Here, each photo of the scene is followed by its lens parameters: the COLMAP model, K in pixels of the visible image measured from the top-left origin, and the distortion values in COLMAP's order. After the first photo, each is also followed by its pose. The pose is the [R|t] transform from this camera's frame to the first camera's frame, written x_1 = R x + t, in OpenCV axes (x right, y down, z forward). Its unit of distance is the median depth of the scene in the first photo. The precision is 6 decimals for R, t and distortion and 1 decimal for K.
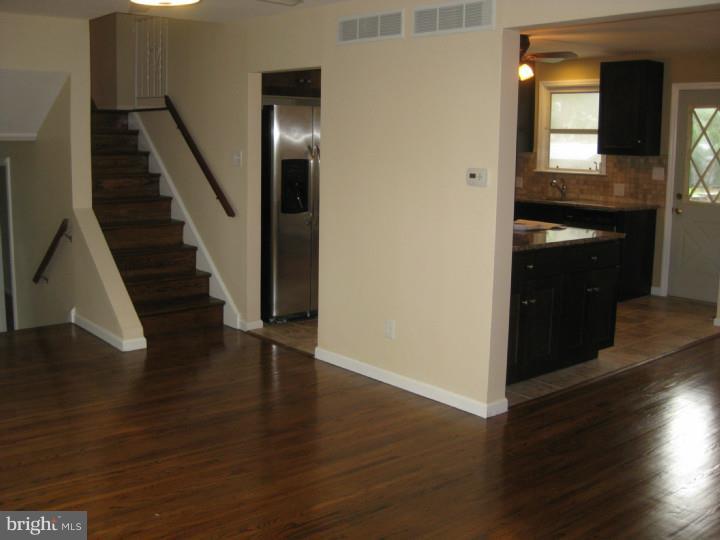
lens RADIAL K [[813.1, 0, 360.0], [0, 813.1, 270.0], [0, 0, 1]] dist [-0.129994, 0.000961]
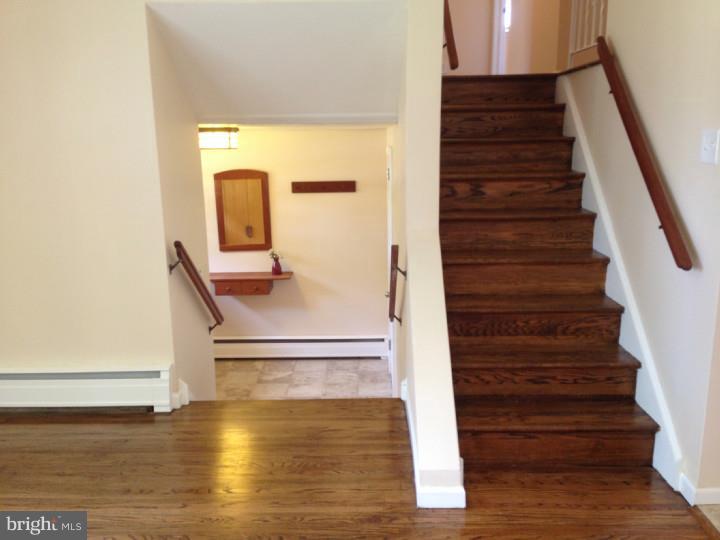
lens RADIAL K [[621.9, 0, 359.6], [0, 621.9, 255.2], [0, 0, 1]] dist [0.013867, 0.006440]
pose [[0.722261, 0.104157, -0.683733, -0.038374], [-0.079080, 0.994548, 0.067969, -0.072711], [0.687085, 0.004978, 0.726560, 0.511837]]
